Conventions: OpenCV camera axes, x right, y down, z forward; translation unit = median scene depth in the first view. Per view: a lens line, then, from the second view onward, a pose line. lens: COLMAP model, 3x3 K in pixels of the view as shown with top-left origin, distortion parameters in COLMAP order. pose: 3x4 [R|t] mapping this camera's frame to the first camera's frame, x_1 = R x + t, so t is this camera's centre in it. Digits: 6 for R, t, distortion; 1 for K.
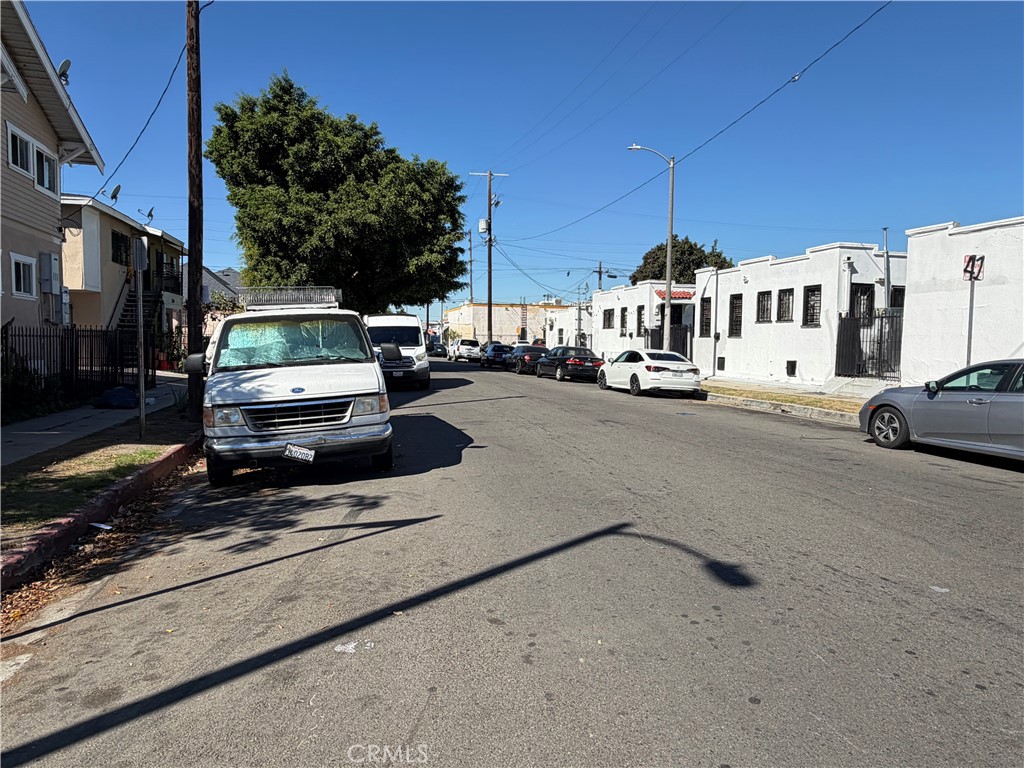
lens RADIAL K [[657.4, 0, 512.8], [0, 657.4, 377.2], [0, 0, 1]] dist [-0.000876, 0.002193]
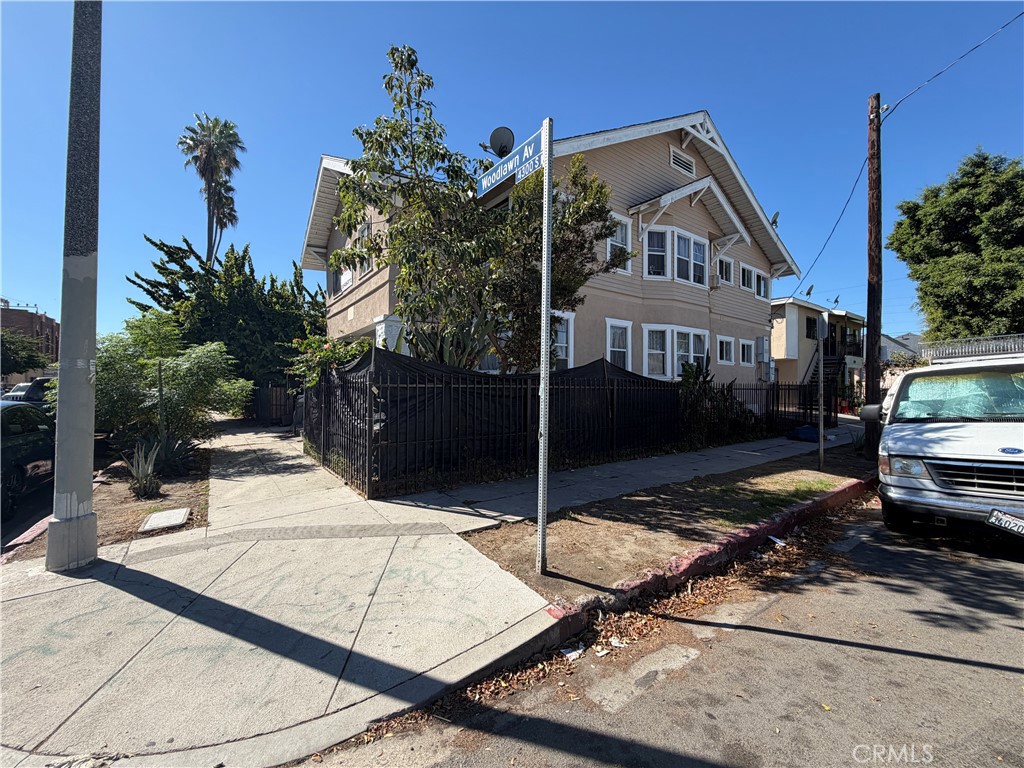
lens RADIAL K [[406.6, 0, 507.9], [0, 406.6, 383.3], [0, 0, 1]] dist [0.001262, 0.000061]
pose [[0.377642, -0.018044, -0.925776, -0.032890], [-0.051792, 0.997833, -0.040576, -0.005577], [0.924502, 0.063271, 0.375890, 0.073962]]
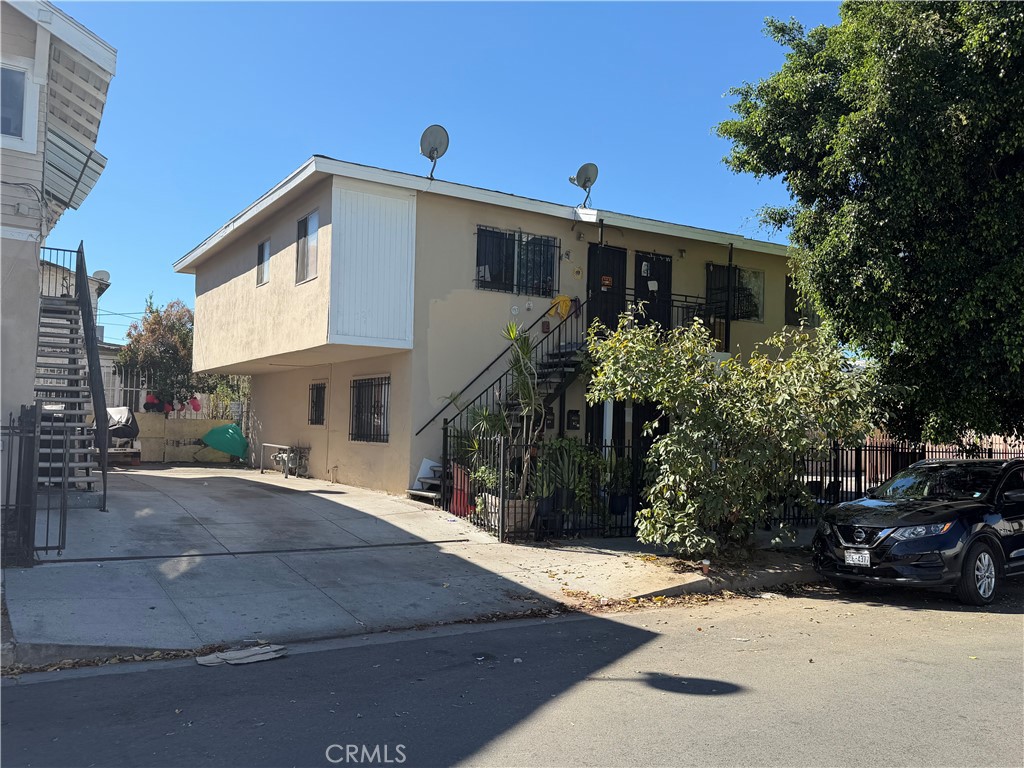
lens RADIAL K [[852.9, 0, 504.8], [0, 852.9, 398.8], [0, 0, 1]] dist [0.051533, -0.103608]
pose [[0.291916, -0.047422, -0.955268, 0.018017], [-0.073214, 0.994732, -0.071754, -0.071363], [0.953638, 0.090885, 0.286906, 1.258526]]
